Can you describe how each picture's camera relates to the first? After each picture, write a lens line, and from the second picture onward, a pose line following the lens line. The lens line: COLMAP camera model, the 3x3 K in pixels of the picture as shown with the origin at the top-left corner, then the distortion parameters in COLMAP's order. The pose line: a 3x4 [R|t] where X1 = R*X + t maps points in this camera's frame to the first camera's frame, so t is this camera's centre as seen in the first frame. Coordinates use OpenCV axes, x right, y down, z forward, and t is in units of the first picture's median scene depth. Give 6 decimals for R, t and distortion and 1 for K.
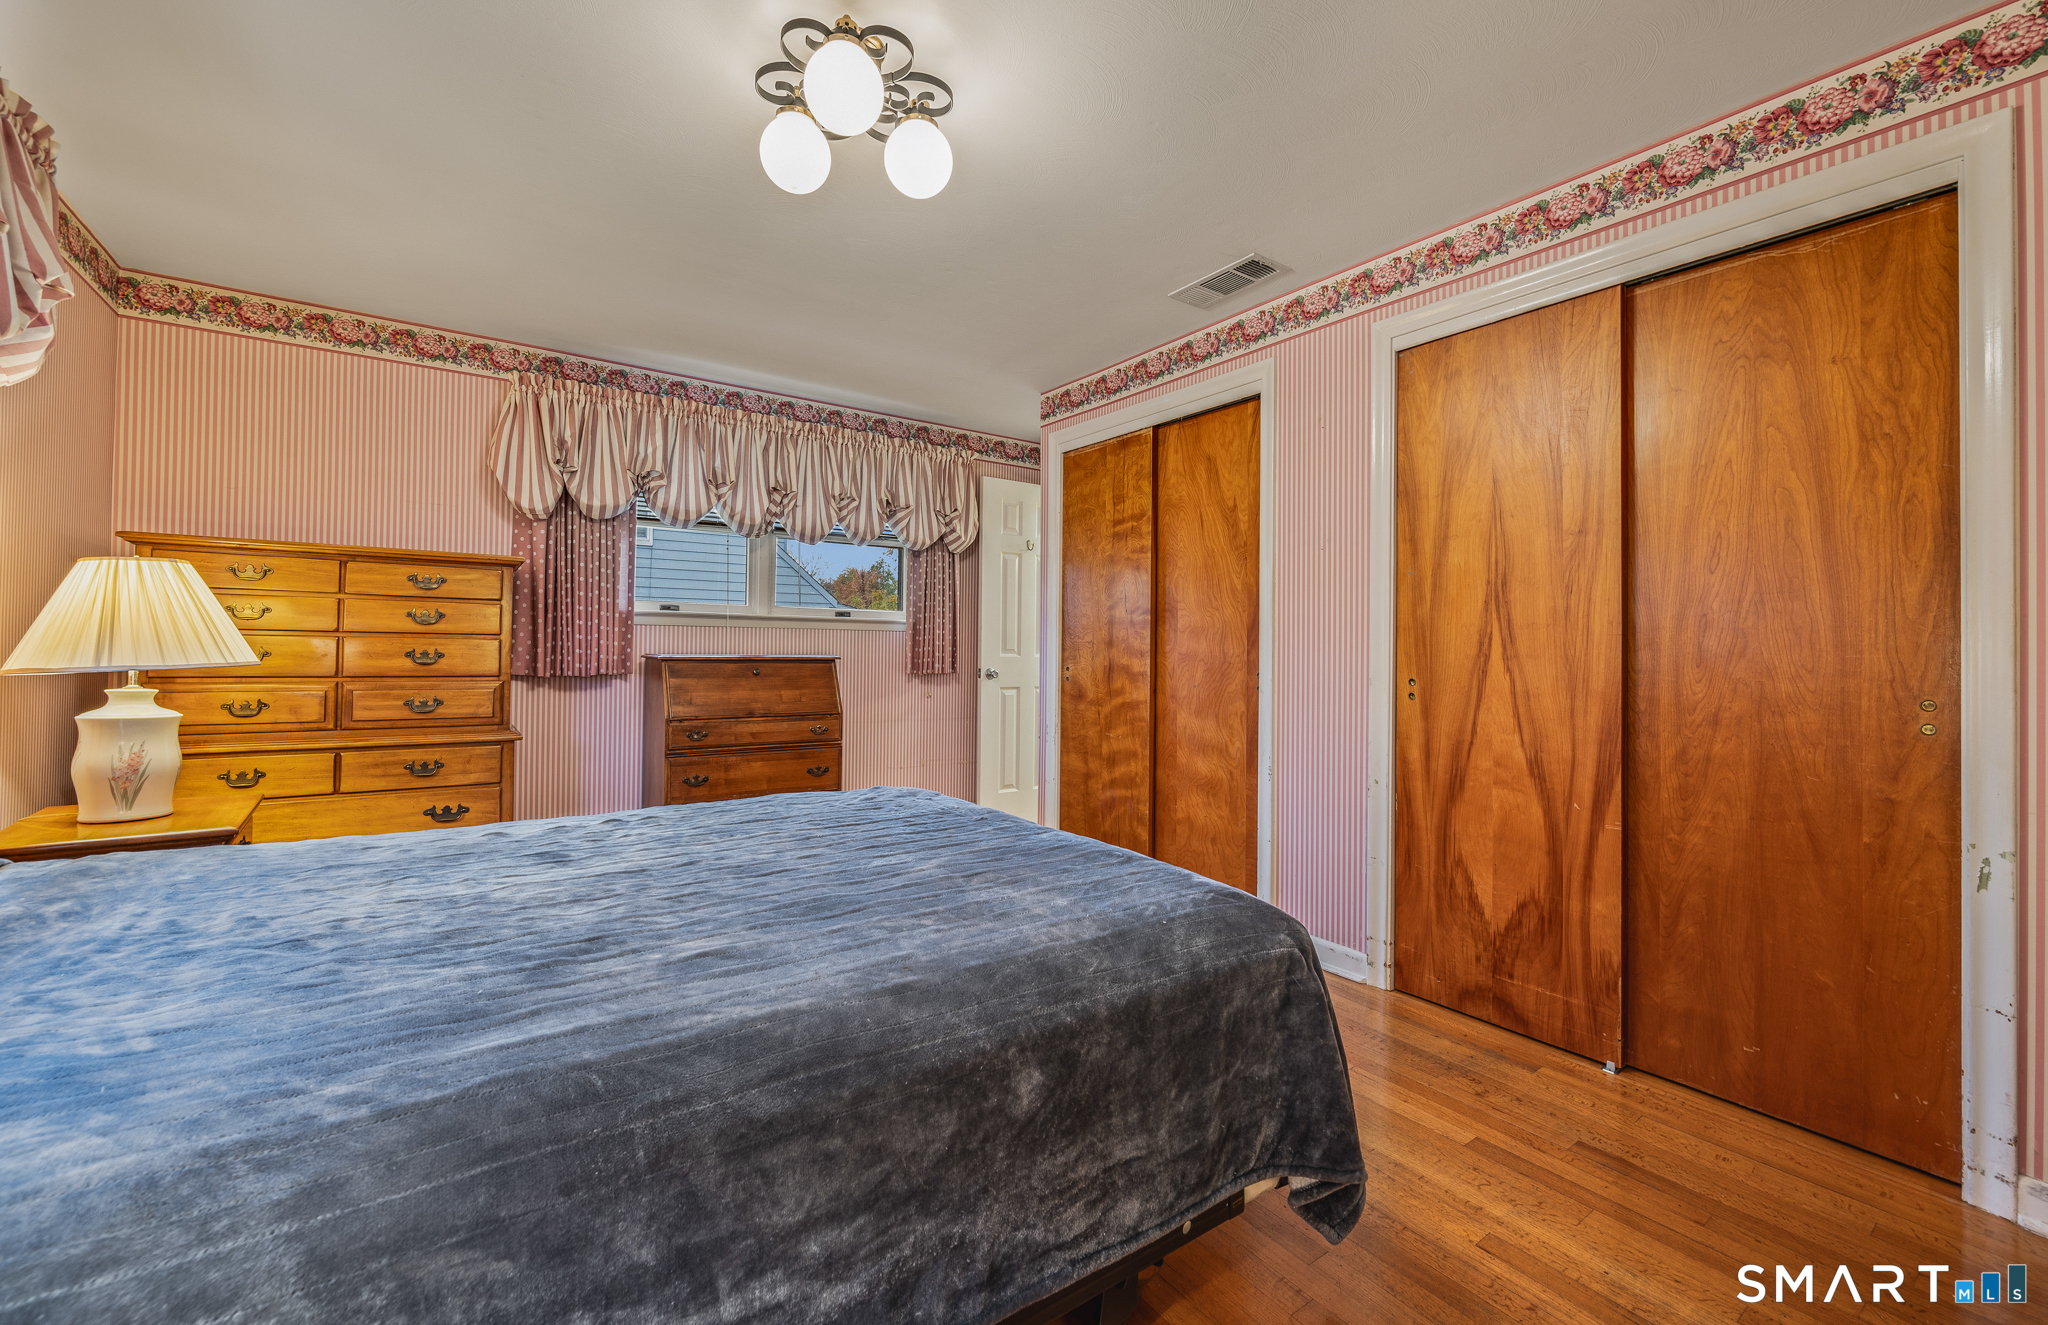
lens RADIAL K [[823.6, 0, 1021.3], [0, 823.6, 639.3], [0, 0, 1]] dist [0.001918, -0.000079]
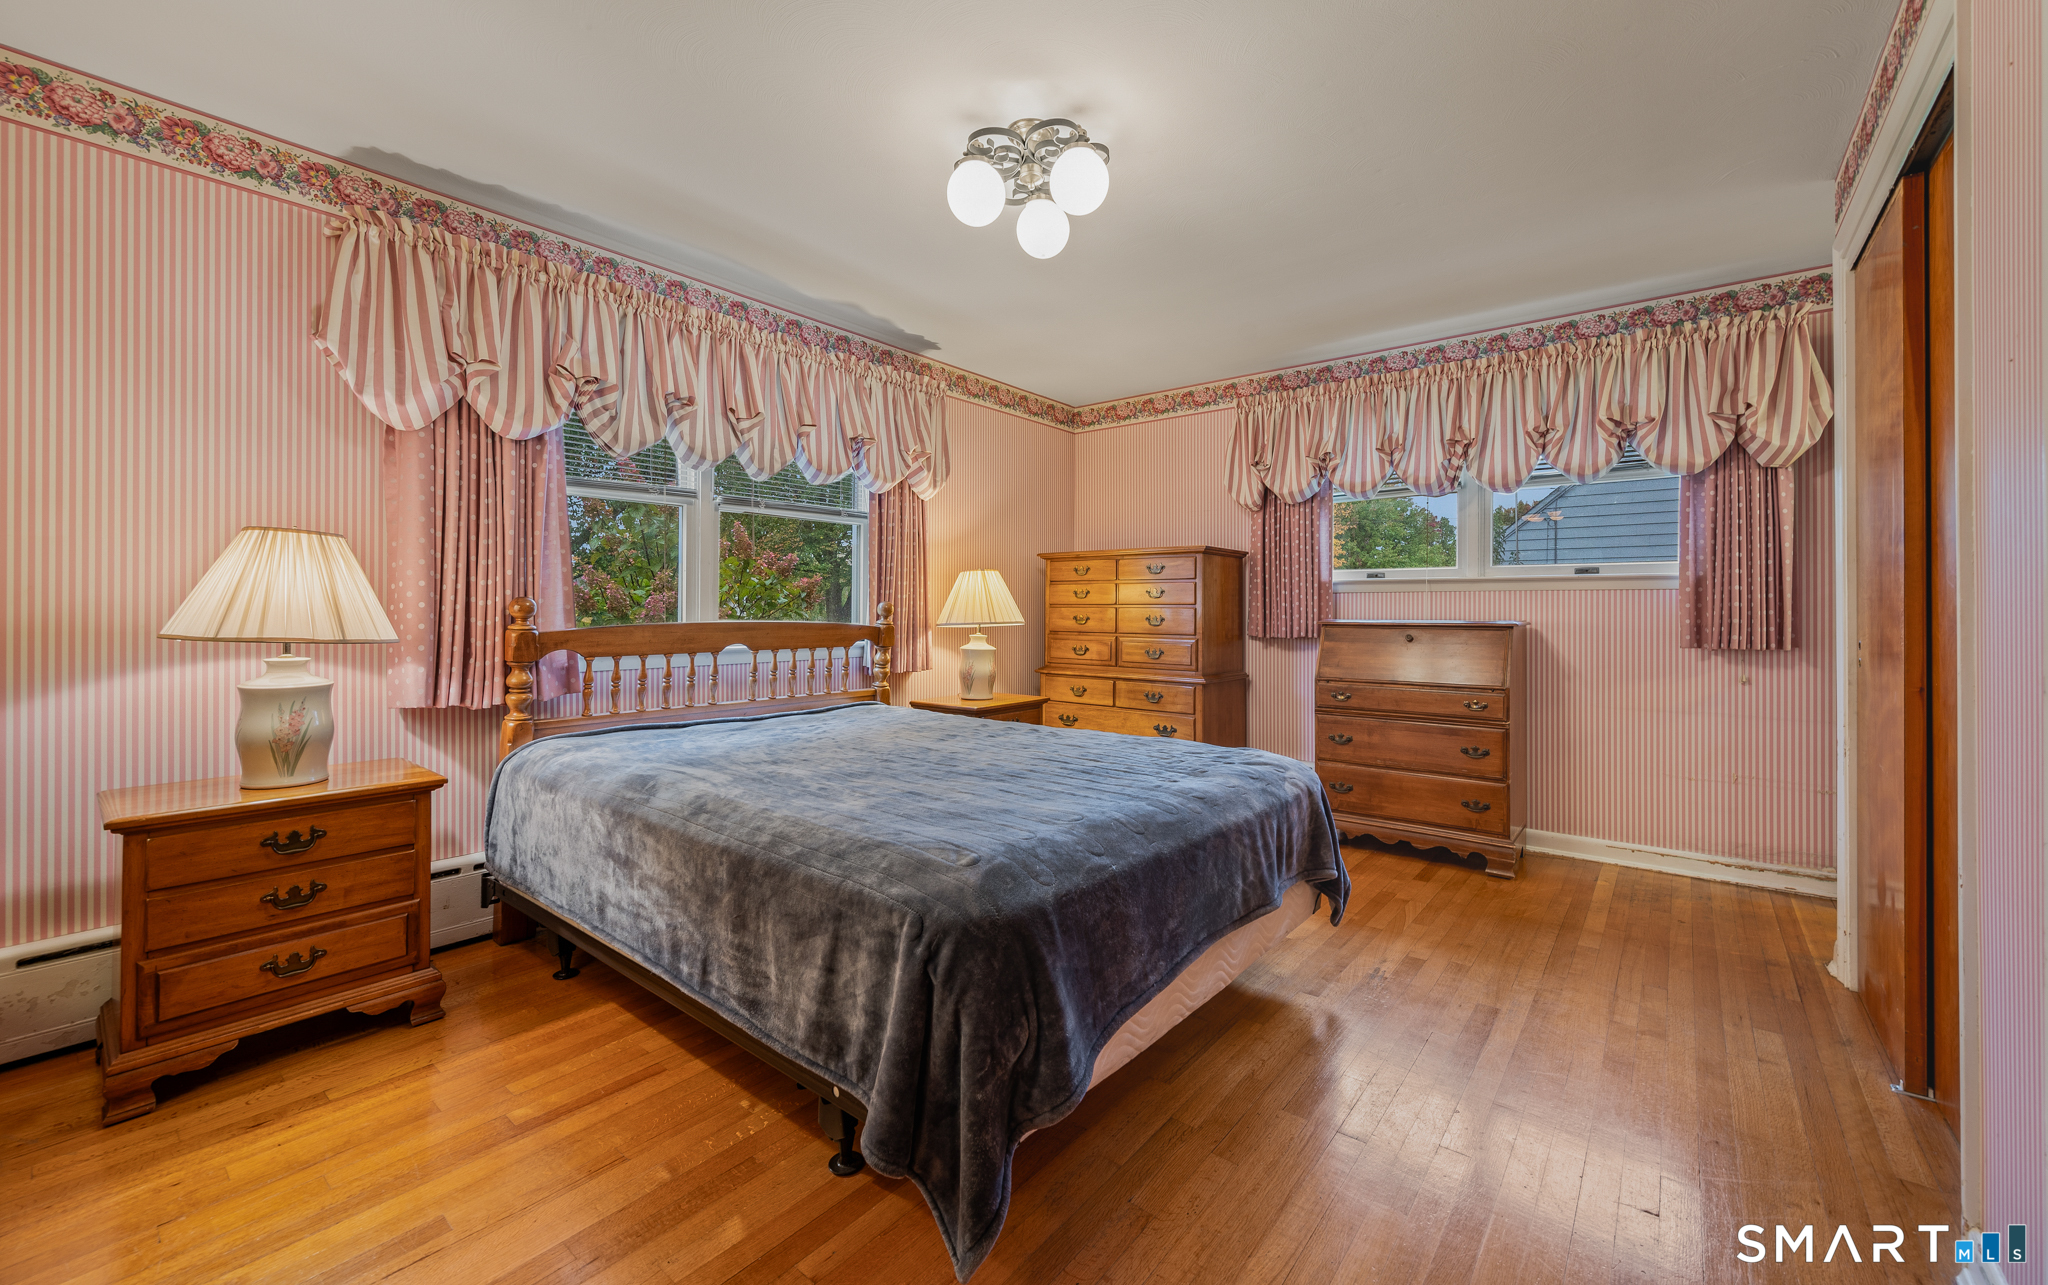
lens RADIAL K [[806.8, 0, 1023.0], [0, 806.8, 616.1], [0, 0, 1]] dist [-0.002944, -0.000199]
pose [[0.273013, -0.004120, -0.962002, 0.491295], [0.011797, 0.999930, -0.000934, 0.010139], [0.961938, -0.011094, 0.273043, 0.325494]]
